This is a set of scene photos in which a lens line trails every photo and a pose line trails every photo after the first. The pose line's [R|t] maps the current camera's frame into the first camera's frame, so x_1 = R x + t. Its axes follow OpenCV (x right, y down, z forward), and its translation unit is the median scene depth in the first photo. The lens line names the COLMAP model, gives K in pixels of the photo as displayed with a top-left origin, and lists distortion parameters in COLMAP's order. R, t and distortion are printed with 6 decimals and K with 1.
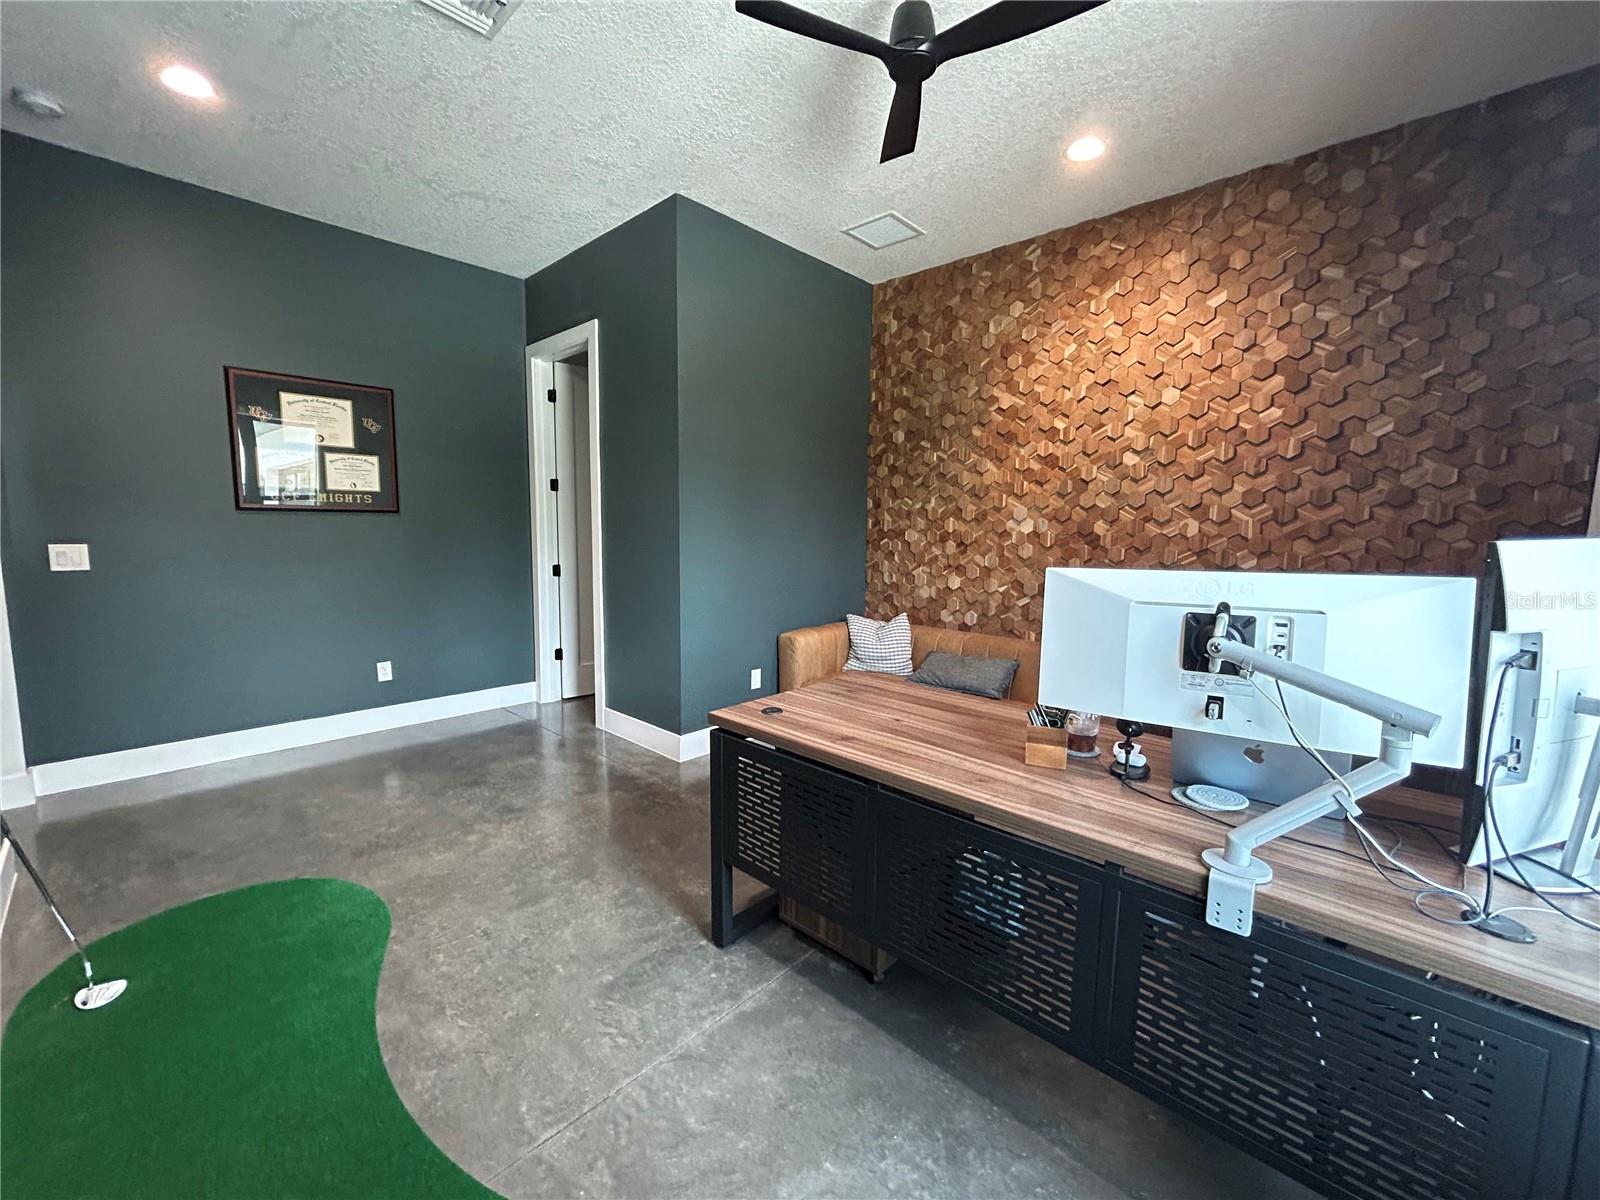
lens RADIAL K [[652.4, 0, 798.4], [0, 652.4, 596.5], [0, 0, 1]] dist [0.000057, 0.000818]
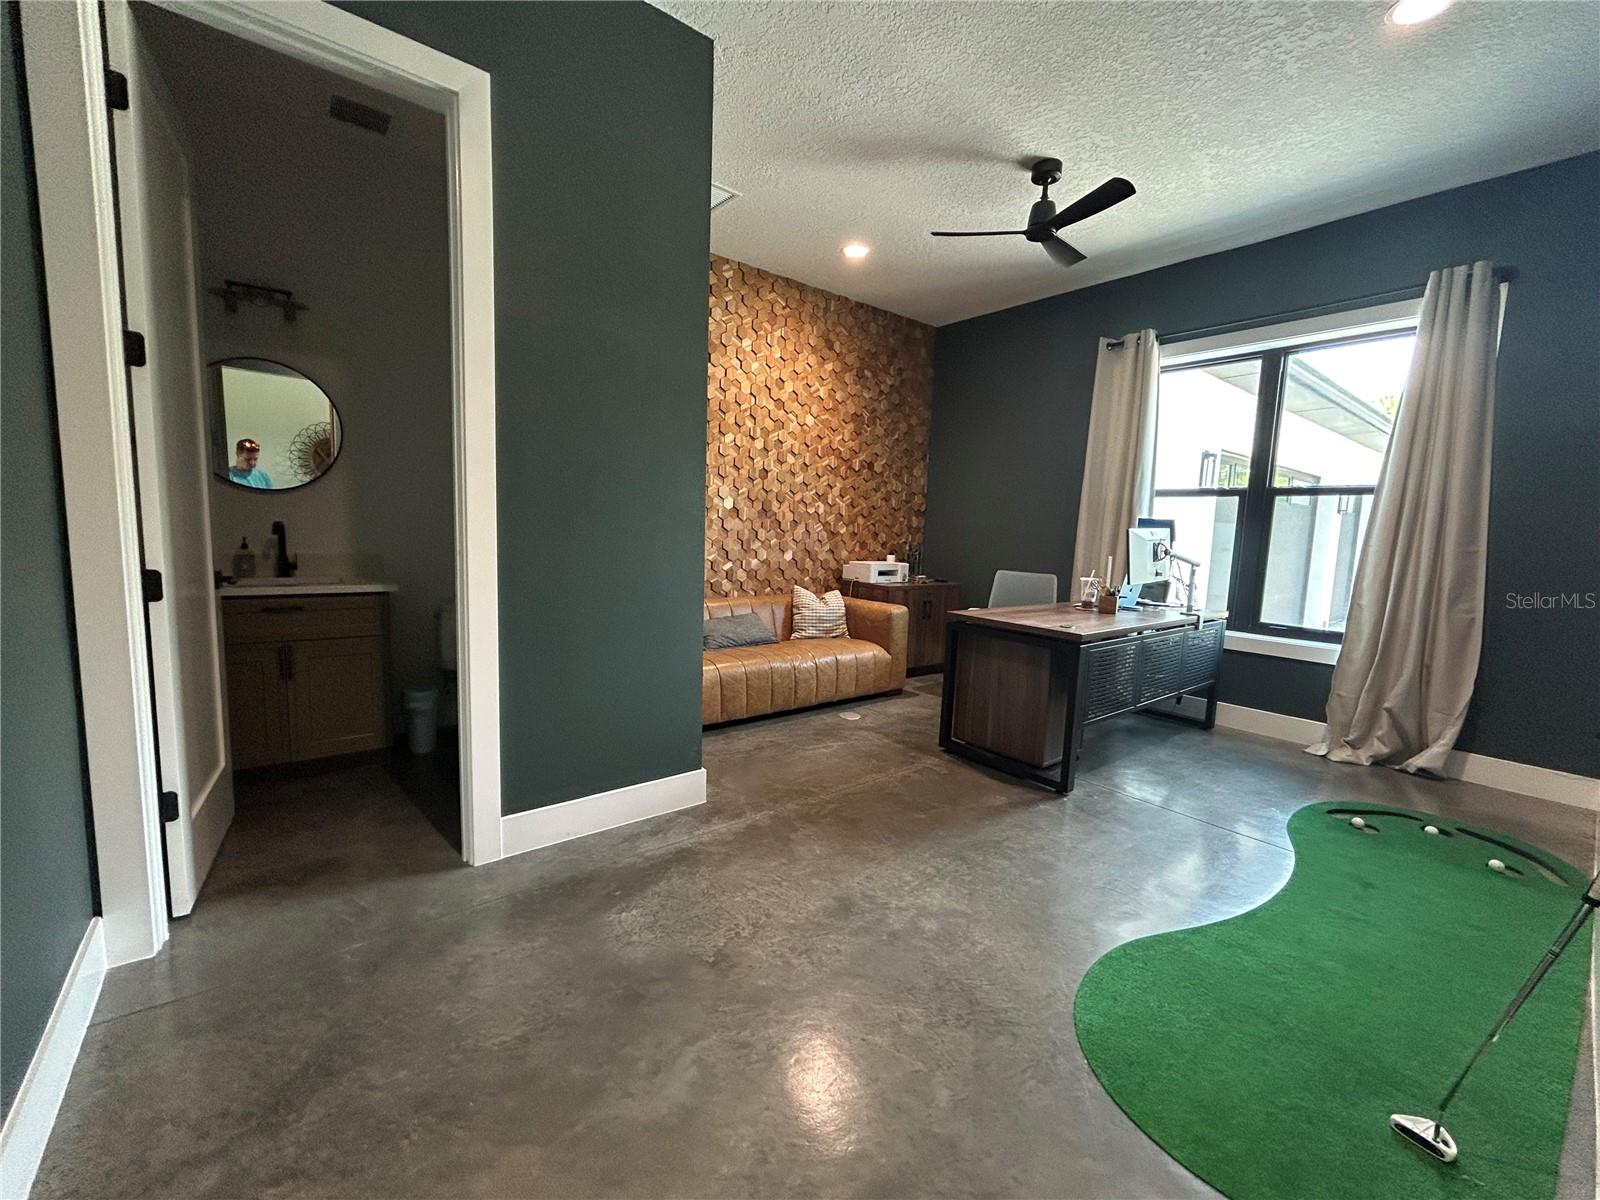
lens RADIAL K [[652.4, 0, 802.7], [0, 652.4, 595.3], [0, 0, 1]] dist [0.000057, 0.000818]
pose [[0.132944, -0.119307, 0.983917, -1.025510], [0.067508, 0.991513, 0.111106, -0.078131], [-0.988822, 0.051651, 0.139870, 0.871640]]
